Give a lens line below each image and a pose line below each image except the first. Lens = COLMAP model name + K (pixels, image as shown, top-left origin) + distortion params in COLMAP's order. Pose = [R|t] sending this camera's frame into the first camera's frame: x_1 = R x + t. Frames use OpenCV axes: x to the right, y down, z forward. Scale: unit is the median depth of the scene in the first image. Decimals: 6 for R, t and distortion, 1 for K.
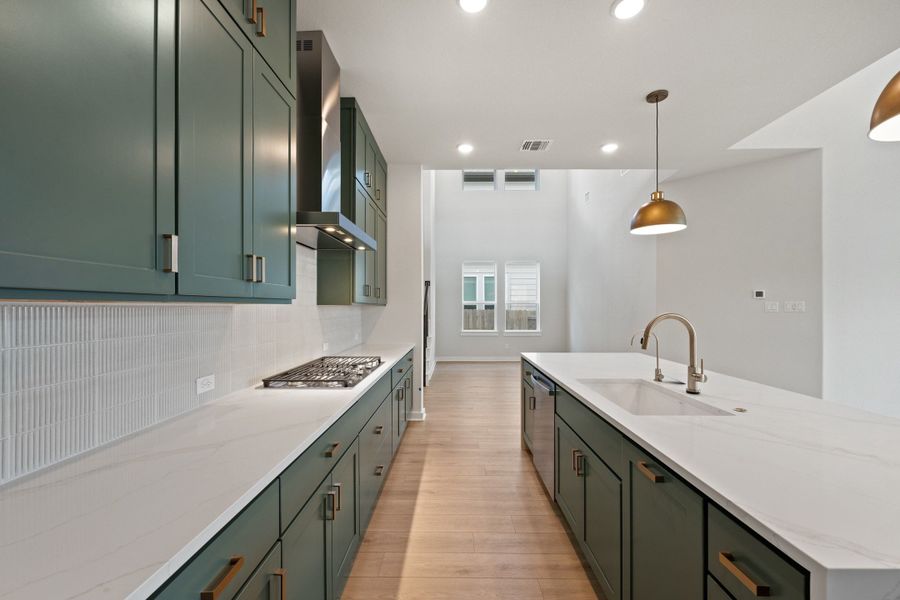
lens RADIAL K [[354.7, 0, 451.7], [0, 354.7, 306.0], [0, 0, 1]] dist [-0.004384, 0.000671]
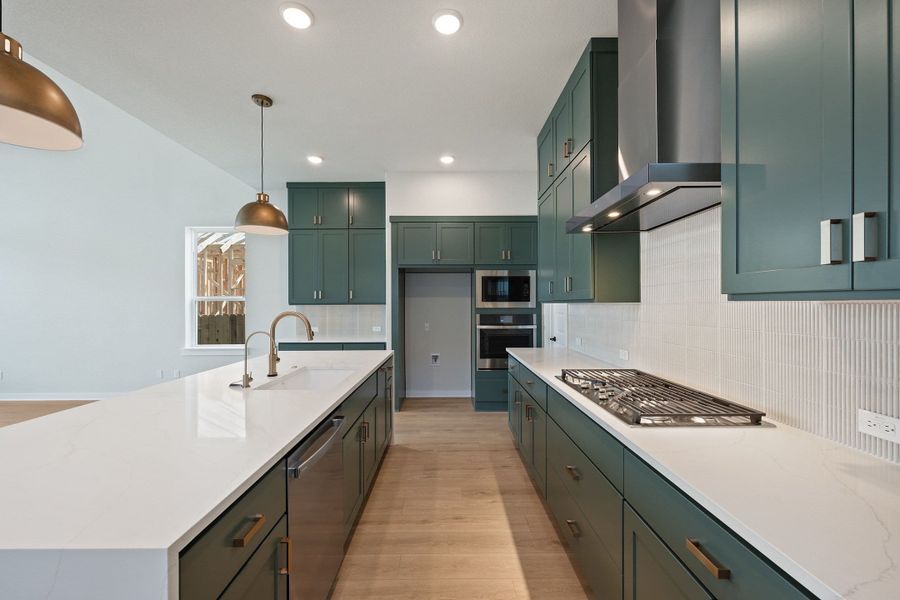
lens RADIAL K [[354.7, 0, 449.0], [0, 354.7, 305.0], [0, 0, 1]] dist [-0.004384, 0.000671]
pose [[-0.999889, 0.004013, -0.014358, 0.052329], [0.004024, 0.999992, -0.000709, 0.001452], [0.014355, -0.000766, -0.999897, 1.458889]]
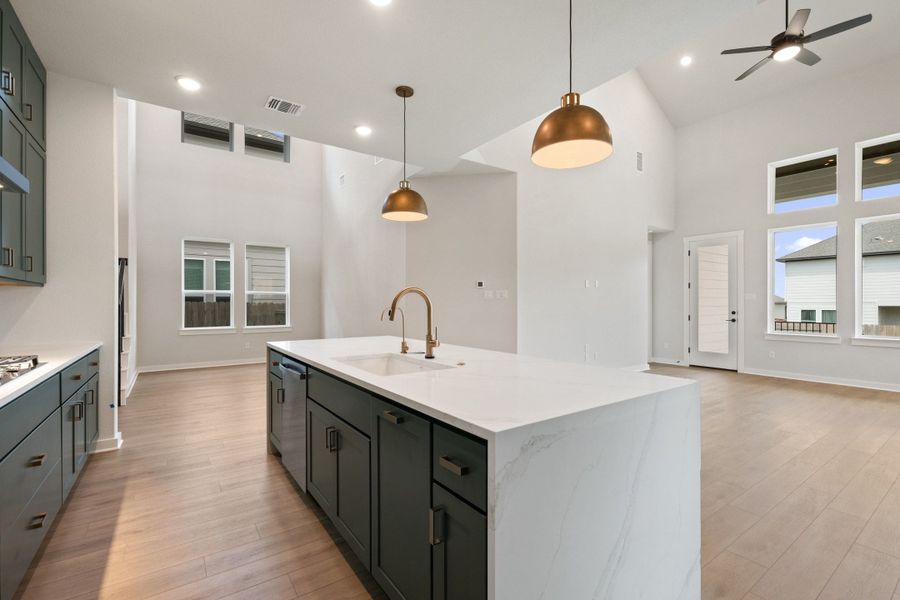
lens RADIAL K [[395.7, 0, 448.8], [0, 395.7, 304.4], [0, 0, 1]] dist [0.000167, -0.000862]
pose [[0.810299, -0.001436, 0.586015, -0.010973], [-0.000418, 0.999995, 0.003029, 0.045228], [-0.586017, -0.002699, 0.810294, -0.045475]]
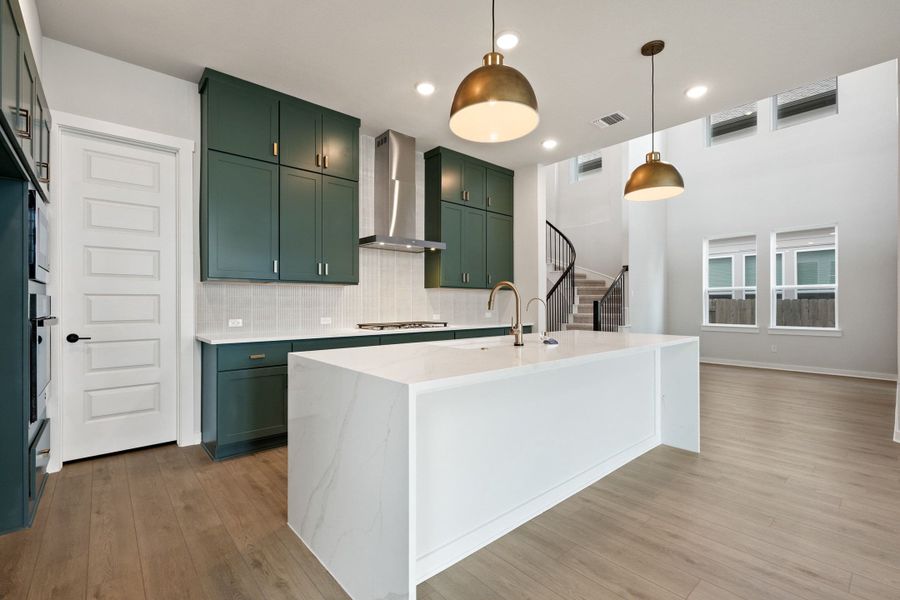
lens RADIAL K [[395.7, 0, 454.2], [0, 395.7, 300.7], [0, 0, 1]] dist [0.000167, -0.000862]
pose [[0.671369, -0.007163, -0.741089, 1.008566], [0.003186, 0.999972, -0.006778, 0.064312], [0.741117, 0.002190, 0.671373, -0.056392]]
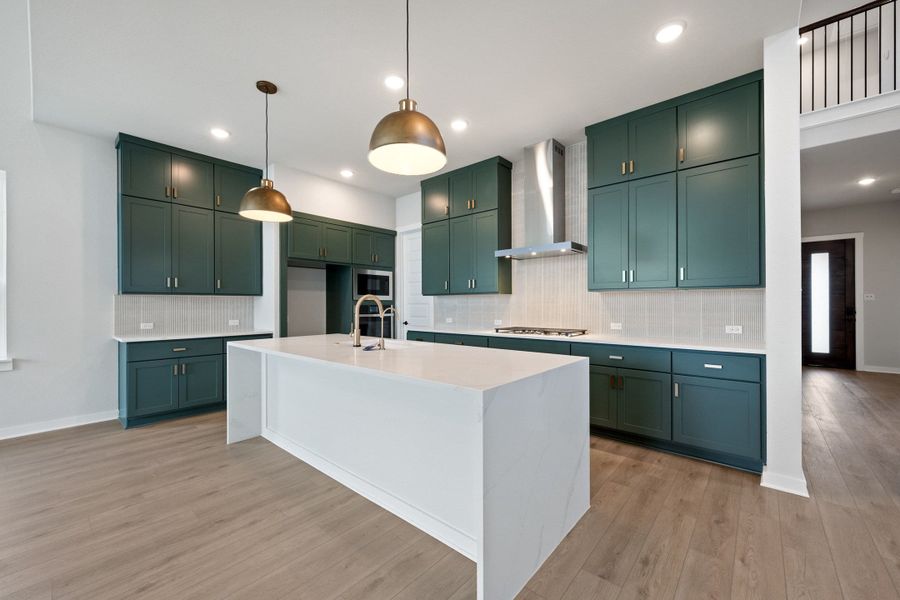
lens RADIAL K [[354.7, 0, 449.1], [0, 354.7, 303.7], [0, 0, 1]] dist [-0.004384, 0.000671]
pose [[-0.646453, -0.000043, -0.762953, 1.034430], [0.004222, 0.999984, -0.003634, 0.044631], [0.762942, -0.005571, -0.646443, 1.488795]]
